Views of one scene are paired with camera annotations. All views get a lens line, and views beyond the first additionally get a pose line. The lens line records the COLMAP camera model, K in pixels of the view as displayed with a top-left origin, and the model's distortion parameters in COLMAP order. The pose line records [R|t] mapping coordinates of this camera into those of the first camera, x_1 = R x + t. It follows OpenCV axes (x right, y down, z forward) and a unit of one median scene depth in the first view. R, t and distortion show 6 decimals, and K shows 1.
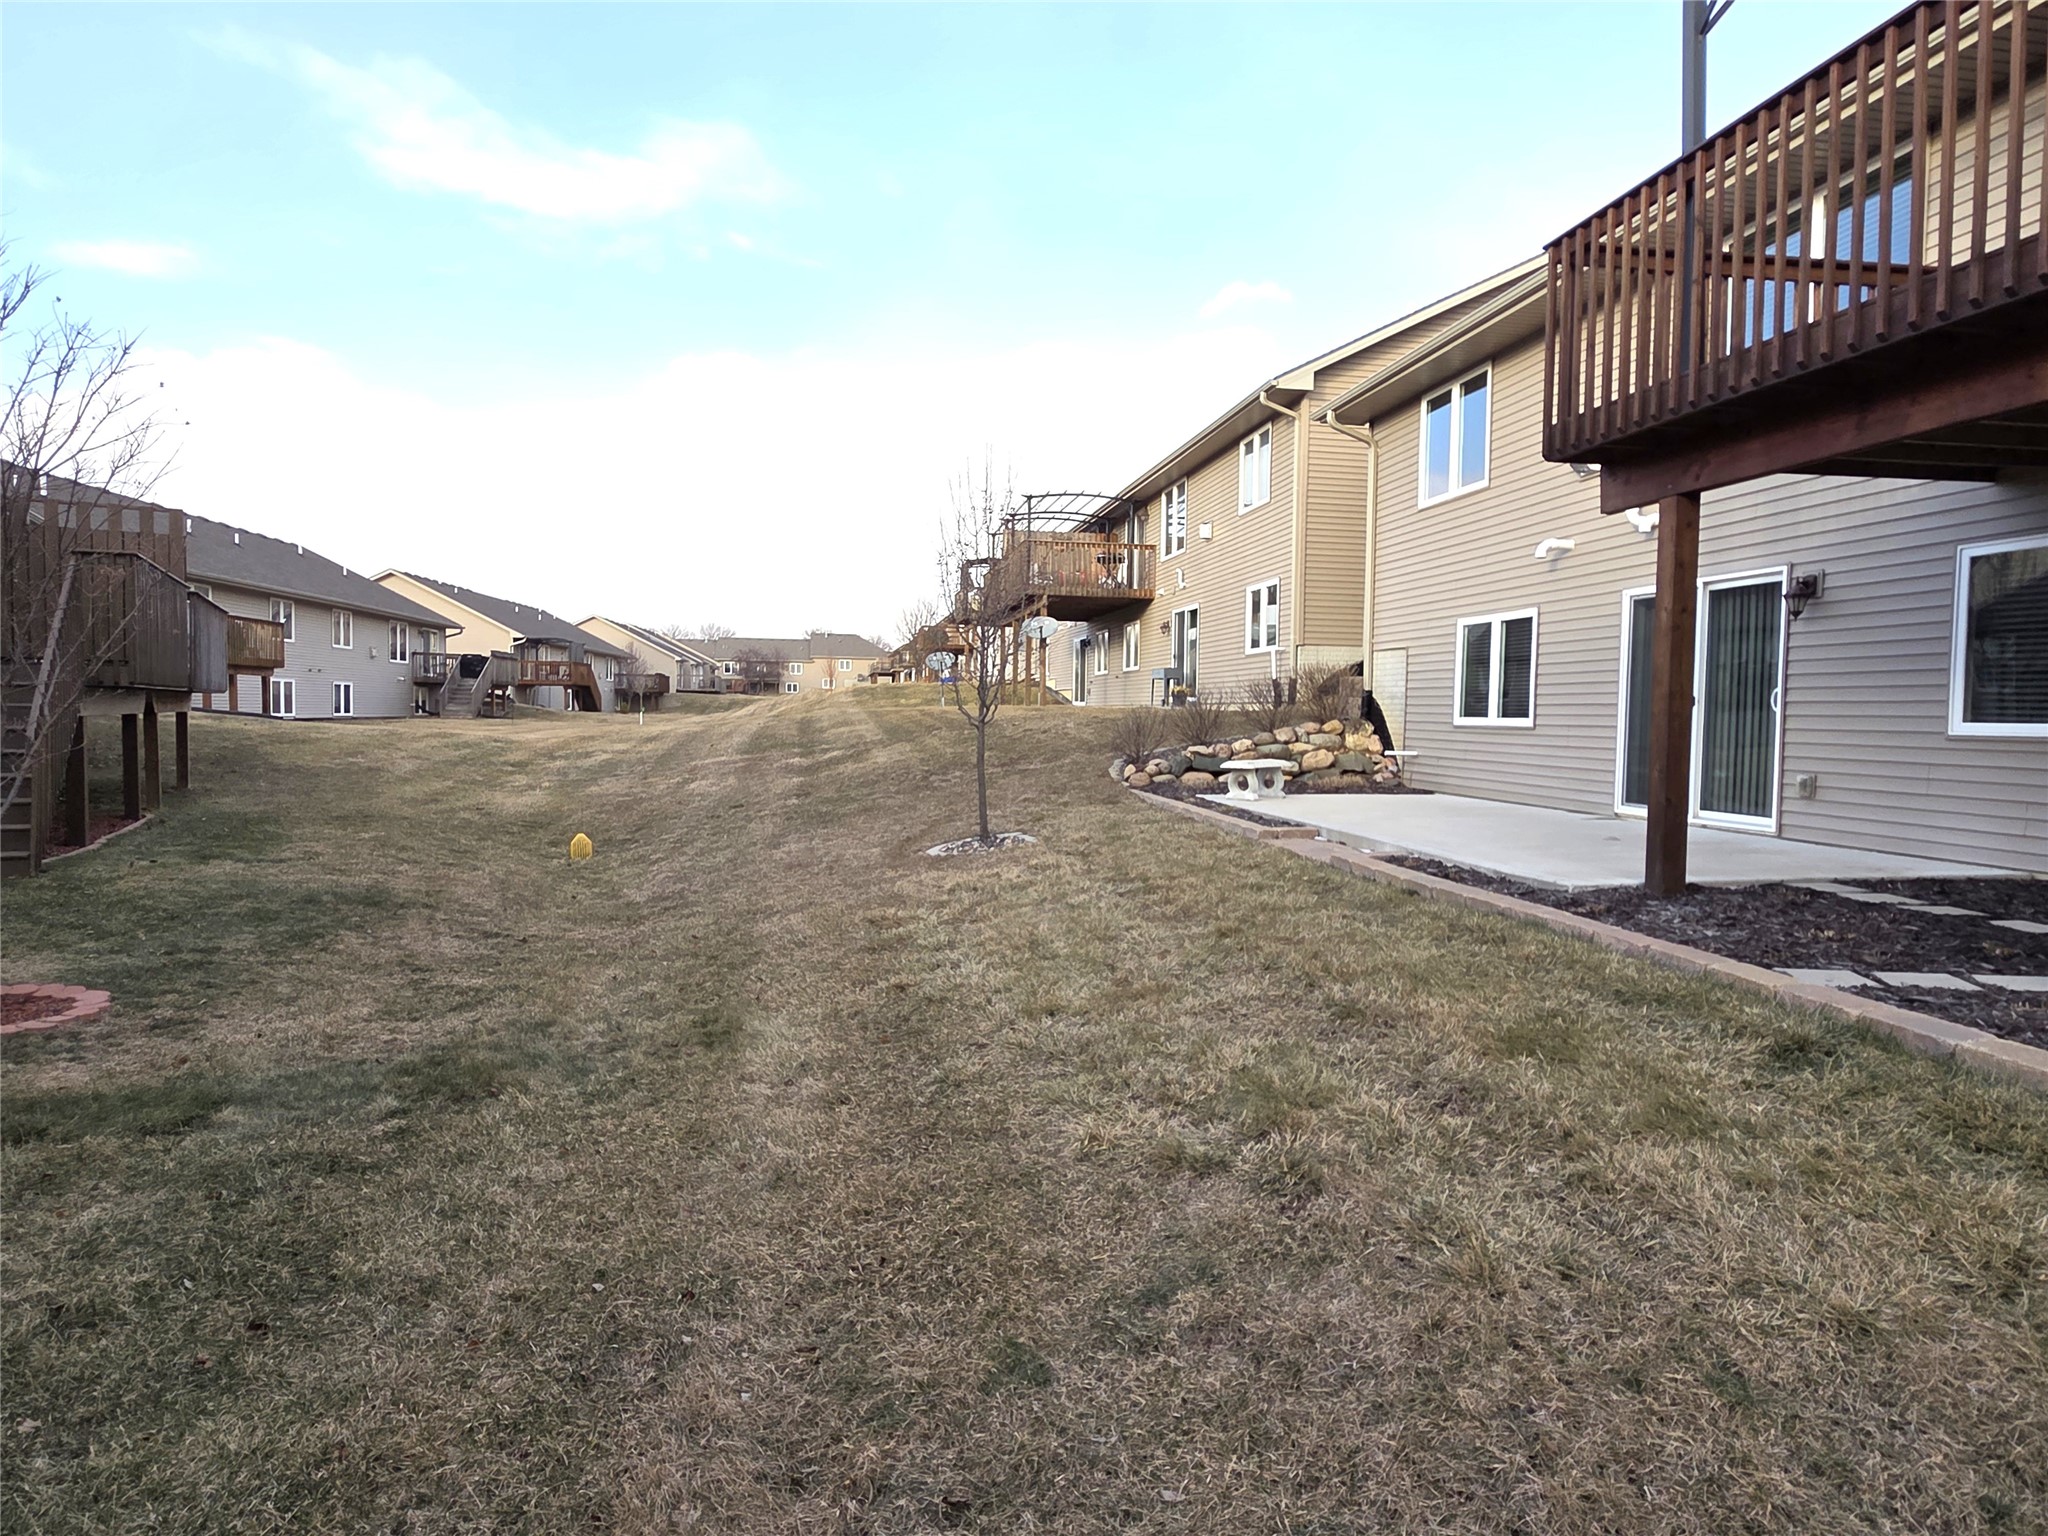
lens RADIAL K [[1054.0, 0, 1024.0], [0, 1054.0, 768.0], [0, 0, 1]] dist [0.000750, 0.000233]
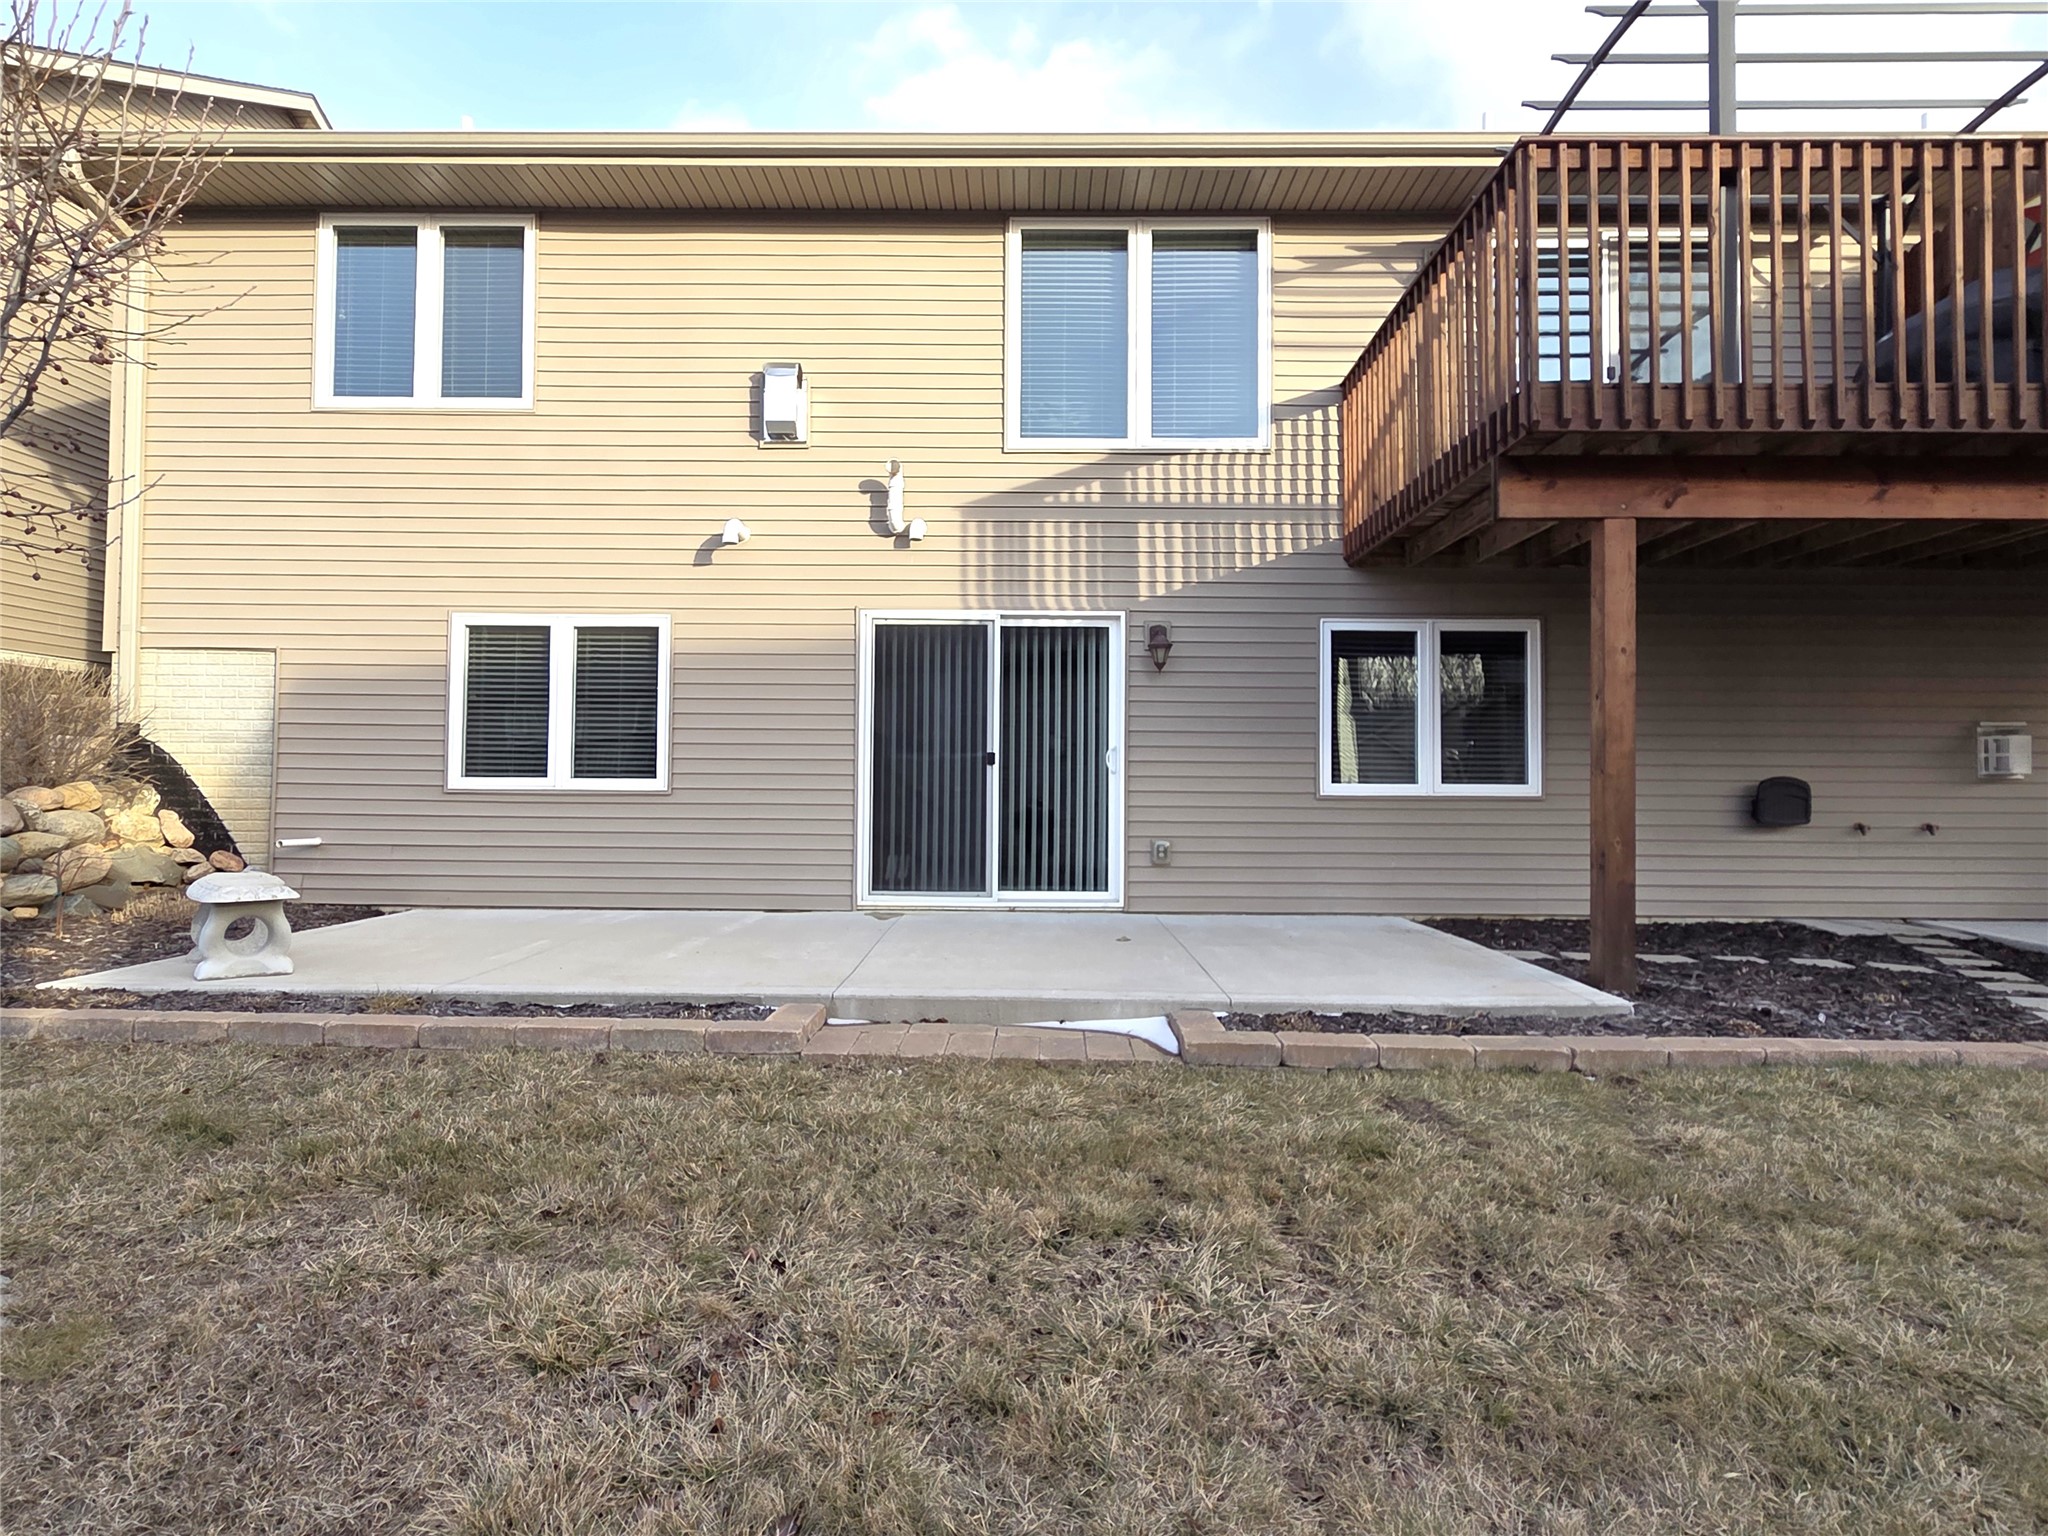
lens RADIAL K [[1054.0, 0, 1024.0], [0, 1054.0, 768.0], [0, 0, 1]] dist [0.000750, 0.000233]
pose [[0.196739, 0.005629, 0.980440, -0.128133], [0.044656, 0.998894, -0.014695, -0.033495], [-0.979438, 0.046674, 0.196270, 0.639856]]
